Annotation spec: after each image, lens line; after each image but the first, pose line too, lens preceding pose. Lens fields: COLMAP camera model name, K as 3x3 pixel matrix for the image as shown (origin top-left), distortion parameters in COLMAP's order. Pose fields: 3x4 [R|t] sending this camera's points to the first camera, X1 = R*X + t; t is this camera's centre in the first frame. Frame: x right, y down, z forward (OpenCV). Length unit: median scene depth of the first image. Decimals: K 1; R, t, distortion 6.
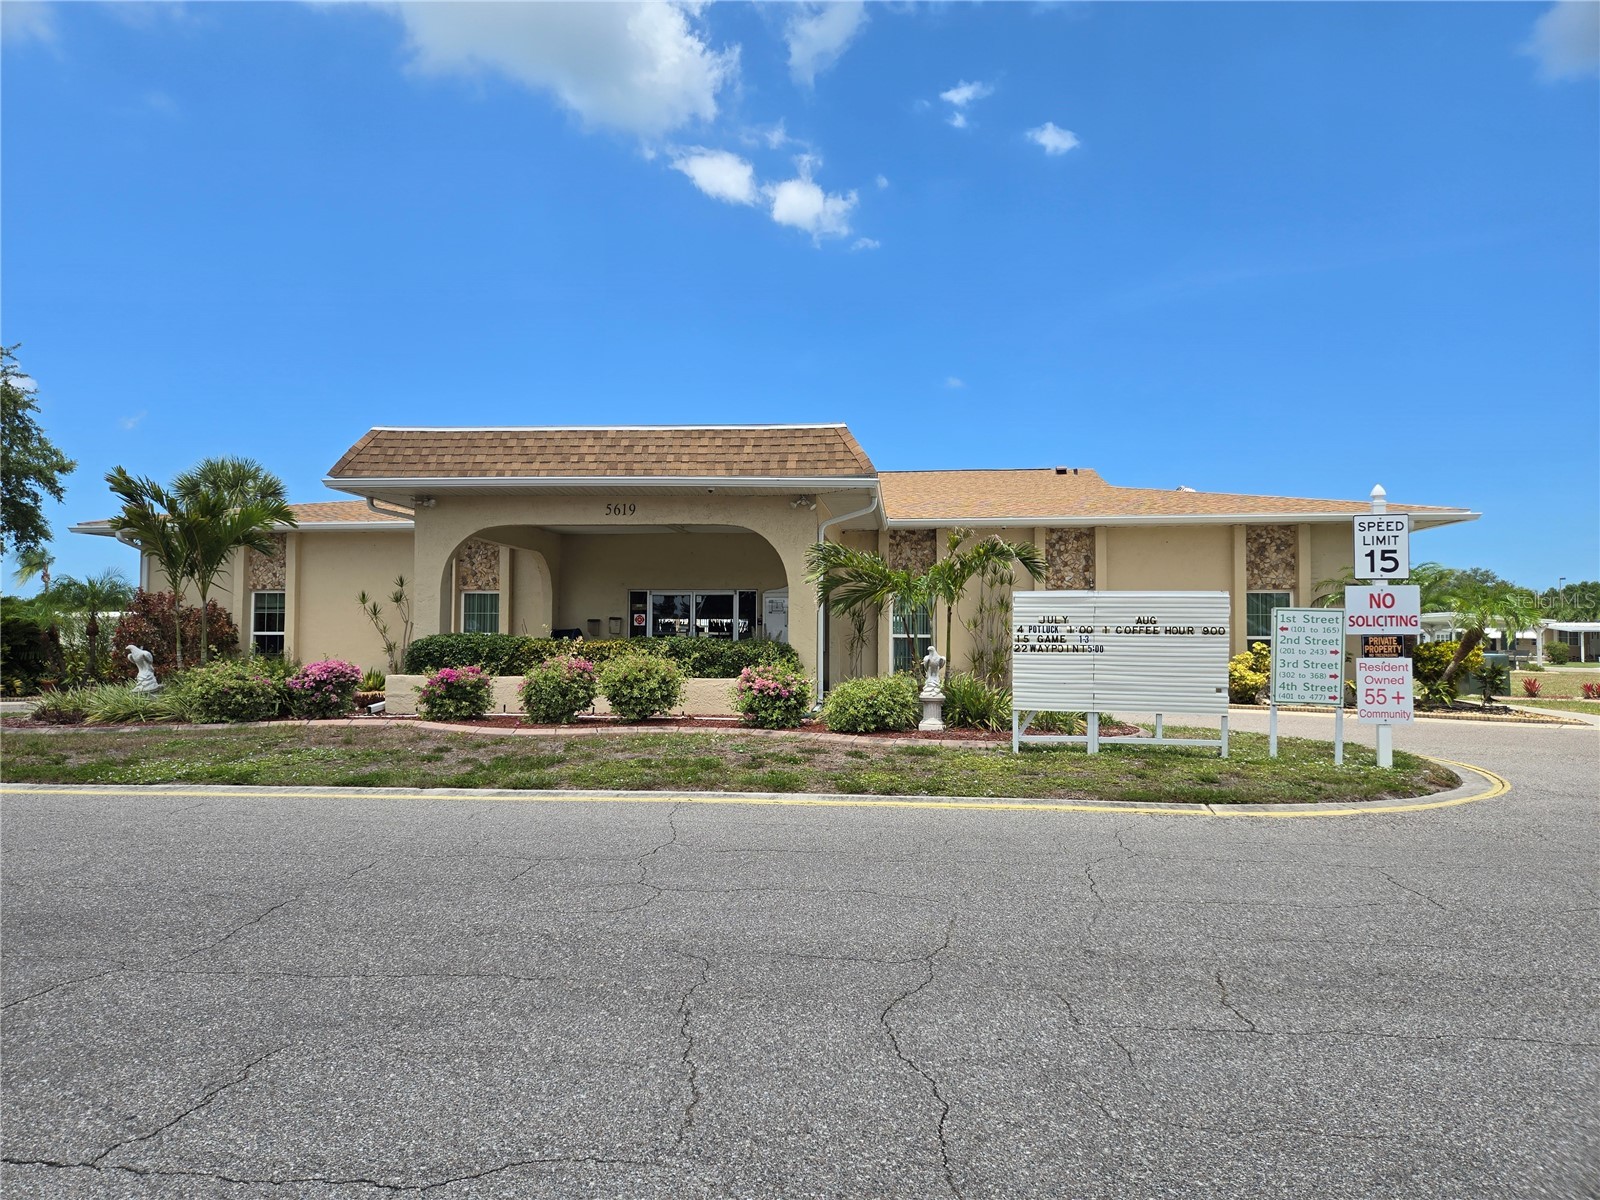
lens RADIAL K [[1063.8, 0, 797.2], [0, 1063.8, 599.6], [0, 0, 1]] dist [0.002679, 0.000146]
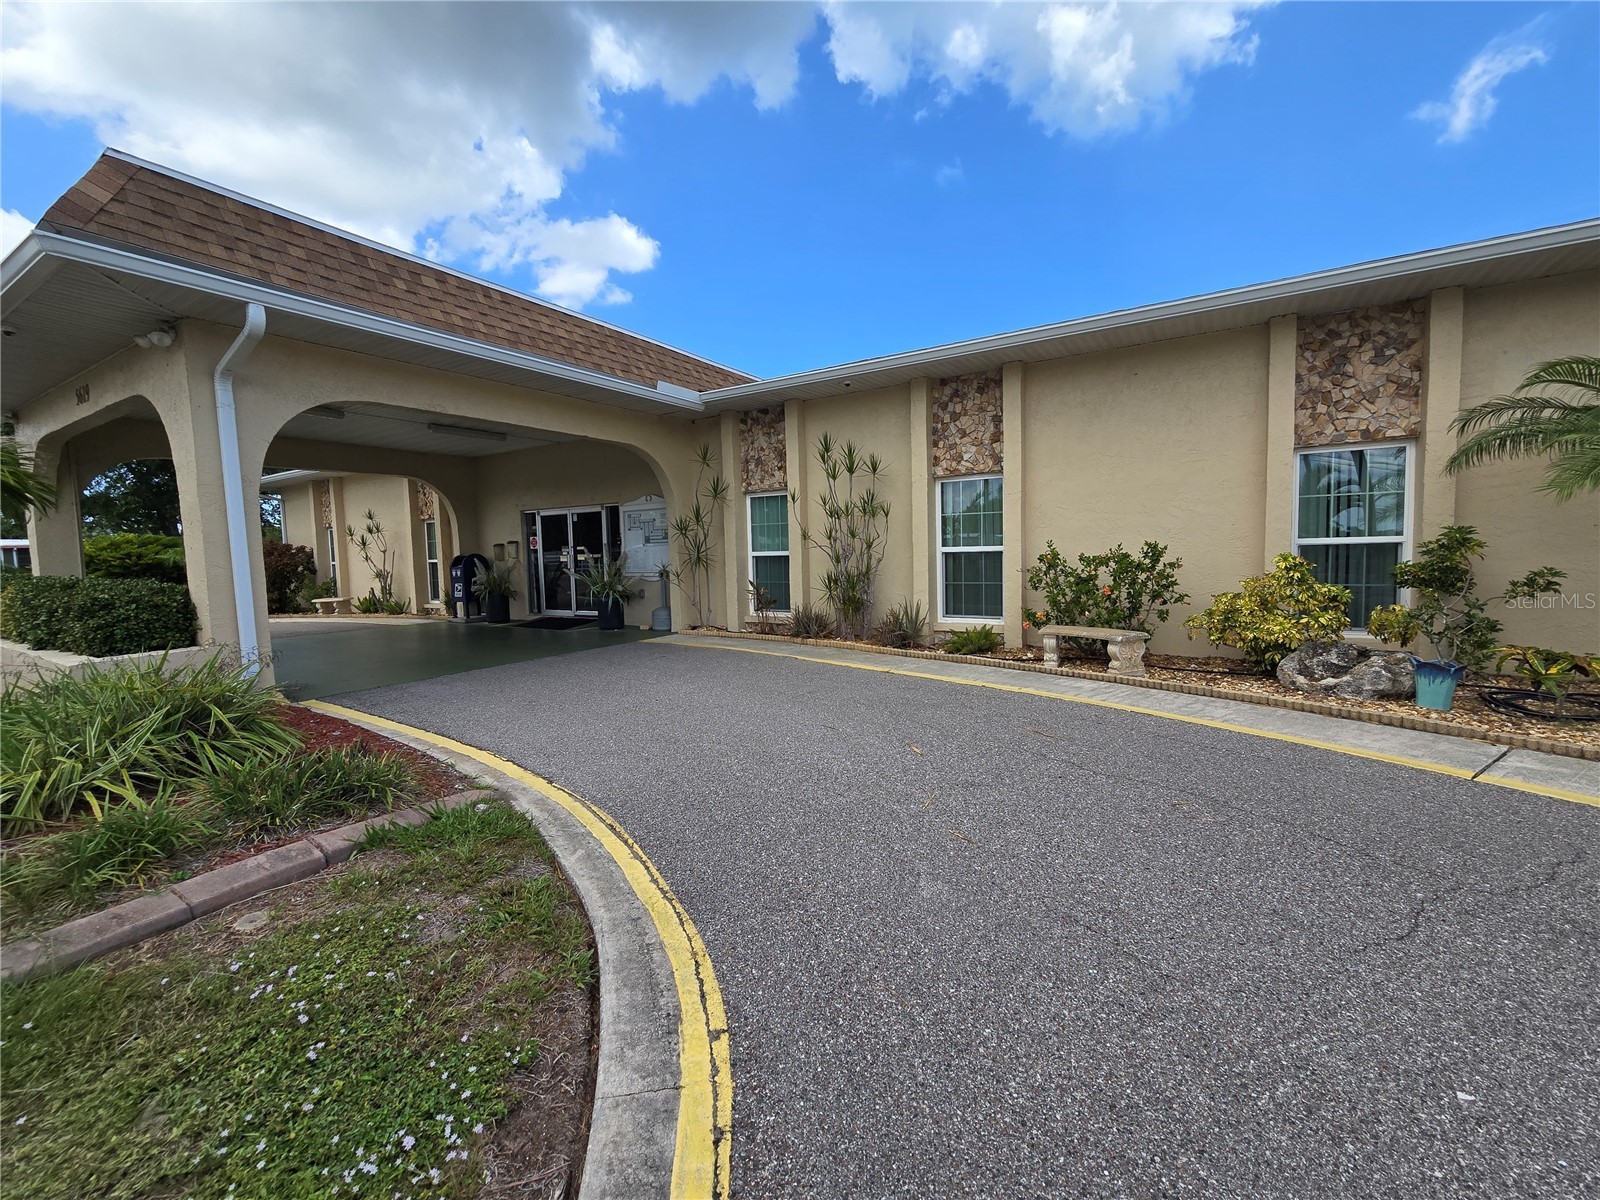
lens RADIAL K [[671.8, 0, 806.1], [0, 671.8, 602.7], [0, 0, 1]] dist [-0.001620, -0.000082]
pose [[0.921371, 0.000666, -0.388683, 0.321205], [0.045851, 0.992830, 0.110392, 0.017854], [0.385970, -0.119533, 0.914735, 0.589741]]
